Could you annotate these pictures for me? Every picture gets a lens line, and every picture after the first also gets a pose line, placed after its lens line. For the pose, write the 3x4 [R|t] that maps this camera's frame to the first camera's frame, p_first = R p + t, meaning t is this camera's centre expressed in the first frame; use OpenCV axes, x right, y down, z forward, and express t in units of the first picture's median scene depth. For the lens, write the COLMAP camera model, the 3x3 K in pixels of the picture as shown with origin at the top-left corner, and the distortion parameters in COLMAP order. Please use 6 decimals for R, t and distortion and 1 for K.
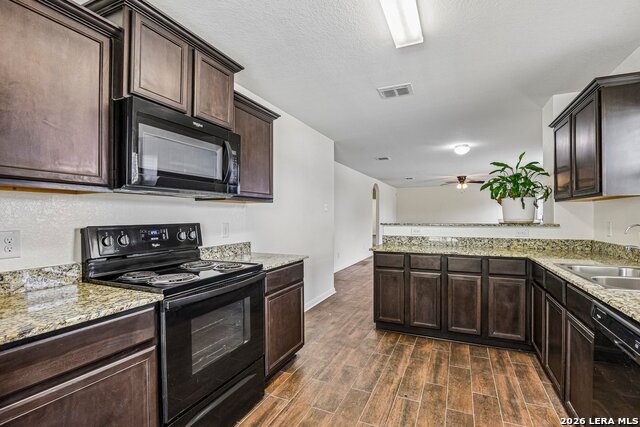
lens RADIAL K [[311.2, 0, 319.1], [0, 311.2, 212.0], [0, 0, 1]] dist [-0.003631, -0.001588]
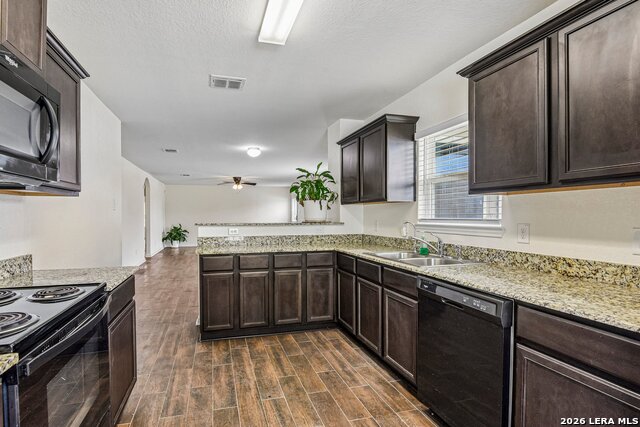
lens RADIAL K [[322.6, 0, 317.8], [0, 322.6, 214.8], [0, 0, 1]] dist [0.001206, -0.000233]
pose [[0.766544, 0.003649, 0.642181, -0.179542], [-0.009955, 0.999931, 0.006200, 0.001714], [-0.642115, -0.011146, 0.766528, 0.077571]]
